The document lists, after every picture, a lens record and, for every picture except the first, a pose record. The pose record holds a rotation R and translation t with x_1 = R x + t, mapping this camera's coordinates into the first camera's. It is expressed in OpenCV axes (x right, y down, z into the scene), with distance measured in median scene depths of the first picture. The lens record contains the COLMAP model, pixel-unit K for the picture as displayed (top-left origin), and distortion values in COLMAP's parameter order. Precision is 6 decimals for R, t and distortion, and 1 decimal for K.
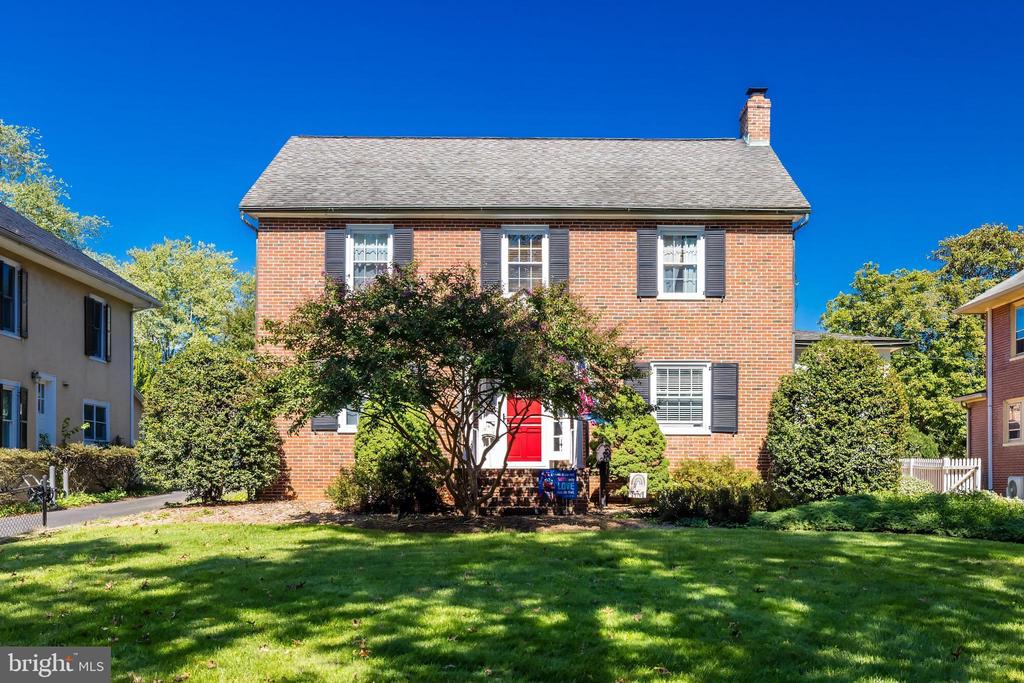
lens RADIAL K [[1154.2, 0, 511.7], [0, 1154.2, 357.7], [0, 0, 1]] dist [-0.011972, 0.010181]
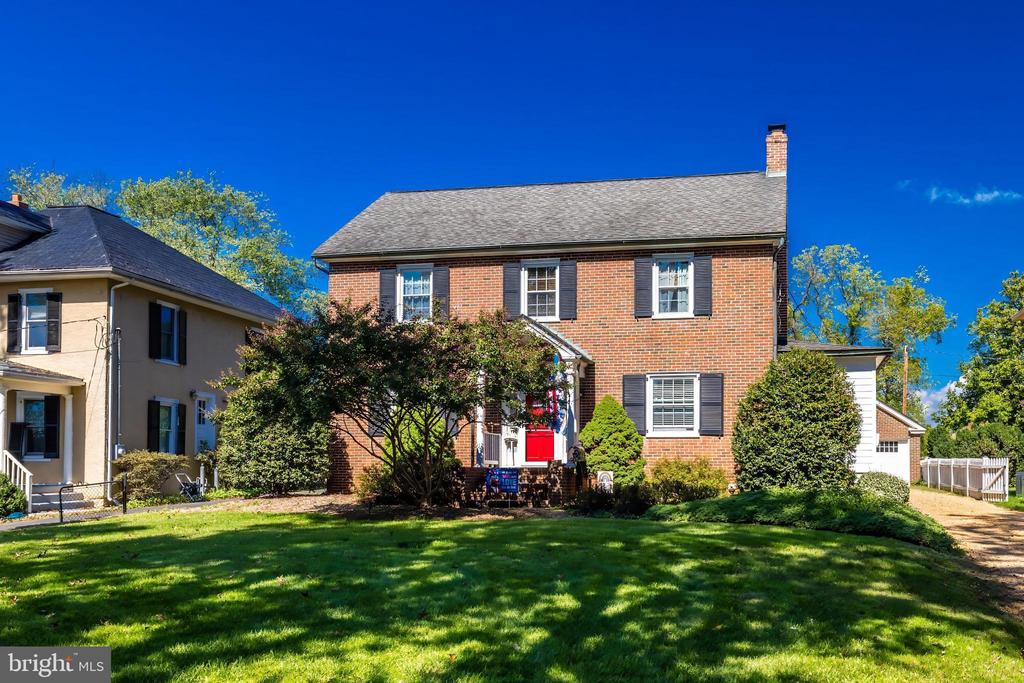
lens RADIAL K [[1024.6, 0, 512.0], [0, 1024.6, 341.5], [0, 0, 1]] dist [-0.002380, -0.014995]
pose [[0.975610, -0.027801, -0.217744, 0.209271], [0.021626, 0.999295, -0.030688, -0.000067], [0.218444, 0.025231, 0.975523, -0.018327]]
